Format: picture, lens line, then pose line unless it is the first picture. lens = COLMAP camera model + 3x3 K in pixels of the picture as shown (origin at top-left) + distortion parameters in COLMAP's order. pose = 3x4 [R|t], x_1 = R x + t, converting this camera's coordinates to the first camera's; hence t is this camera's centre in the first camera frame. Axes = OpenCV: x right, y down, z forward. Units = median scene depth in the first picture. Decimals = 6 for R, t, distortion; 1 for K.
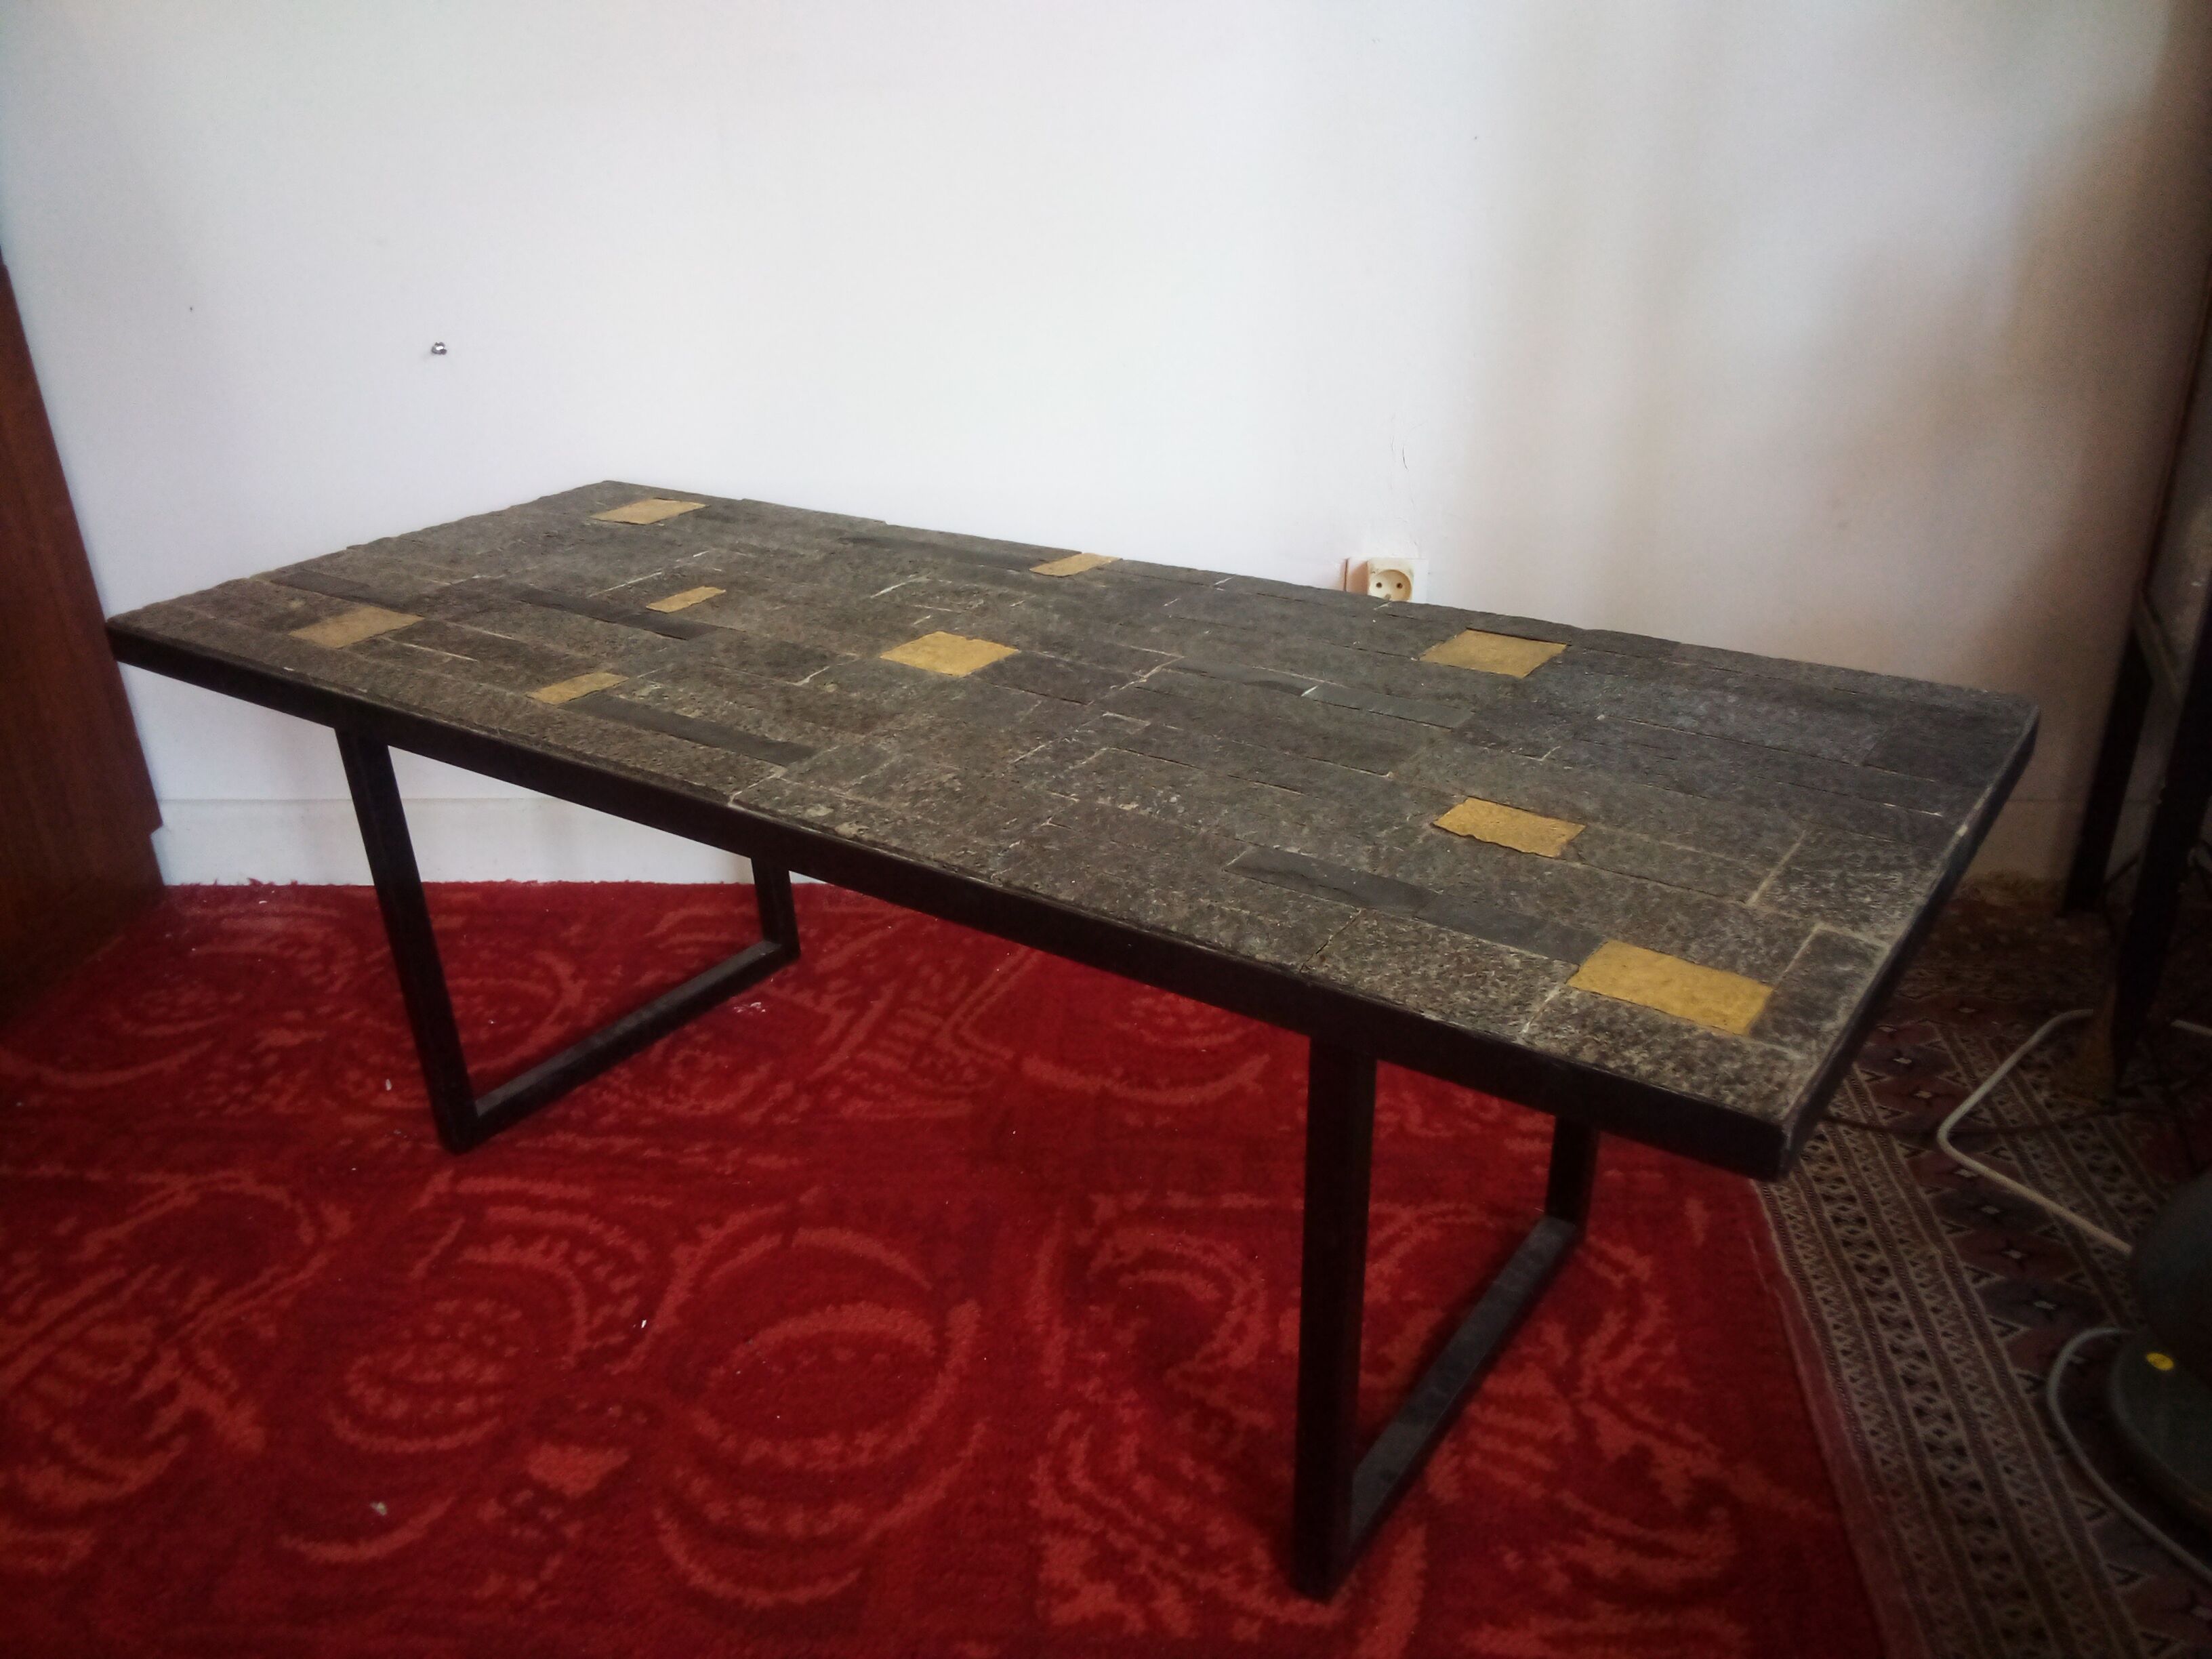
lens RADIAL K [[1715.5, 0, 1092.3], [0, 1715.5, 820.7], [0, 0, 1]] dist [0.036006, -0.067959]
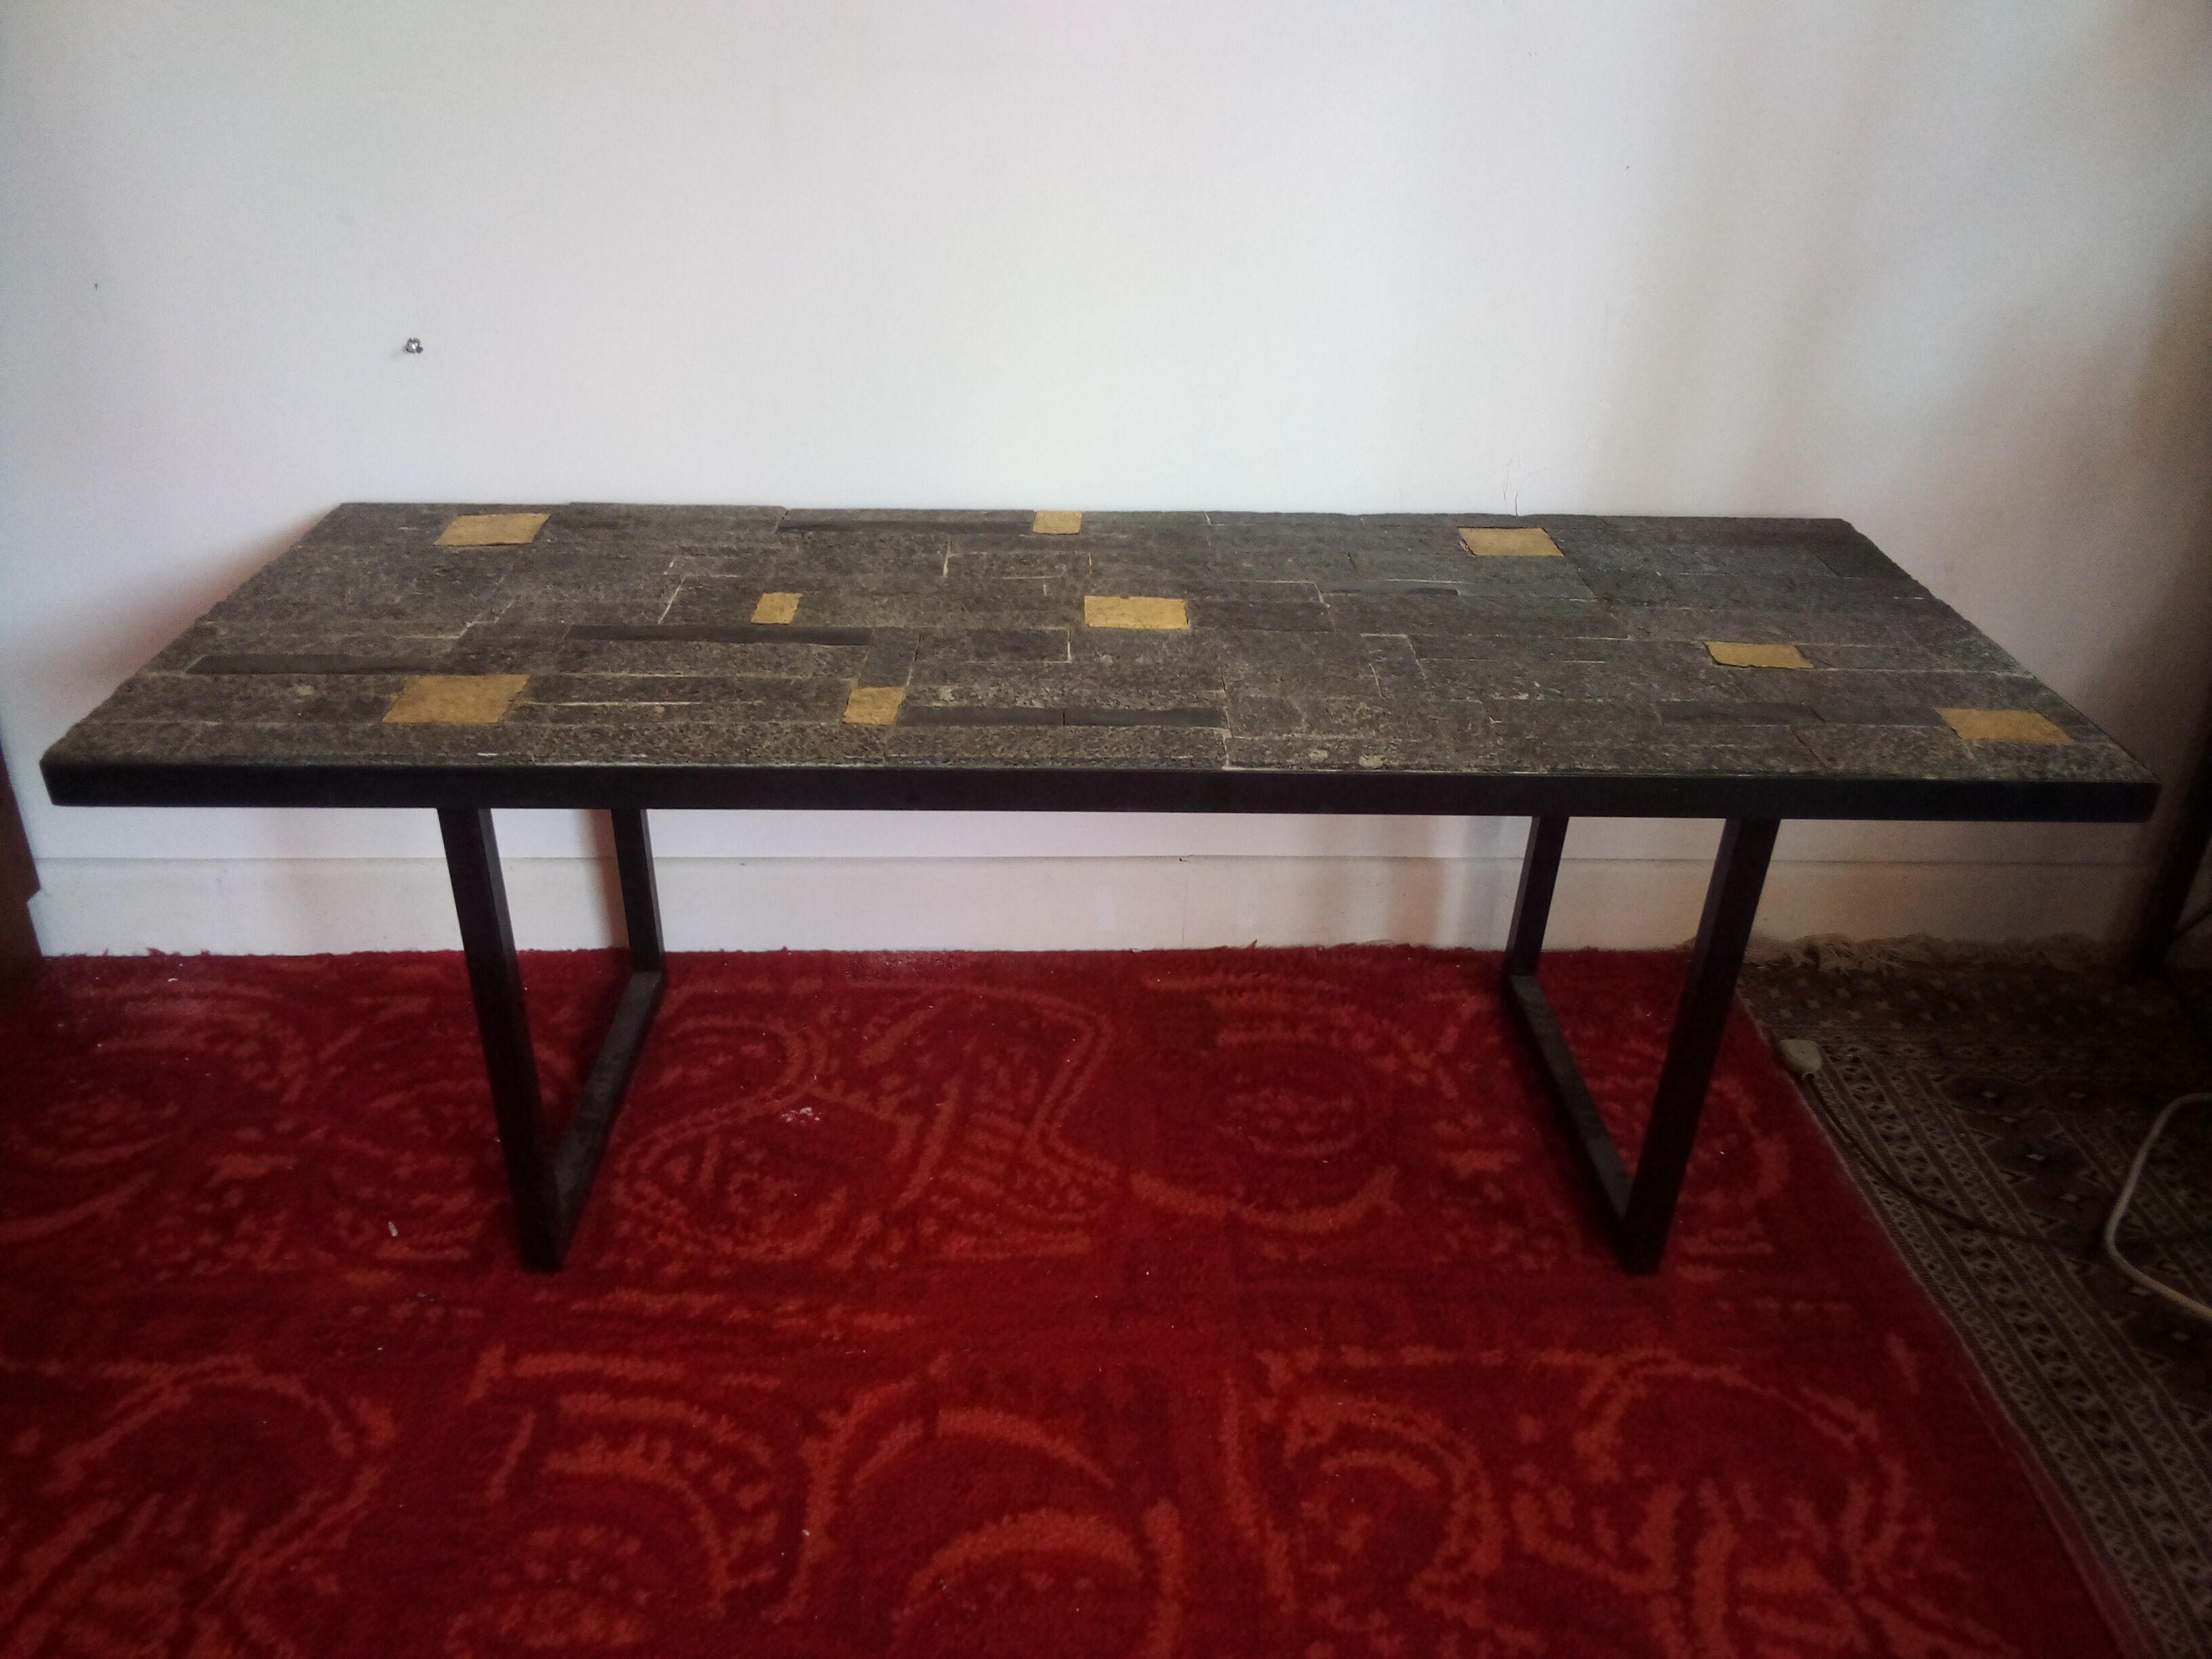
lens RADIAL K [[1715.5, 0, 1092.3], [0, 1715.5, 820.7], [0, 0, 1]] dist [0.036006, -0.067959]
pose [[0.989780, -0.002383, 0.142586, -0.210833], [-0.004166, 0.998951, 0.045610, -0.099995], [-0.142545, -0.045738, 0.988731, 0.132113]]
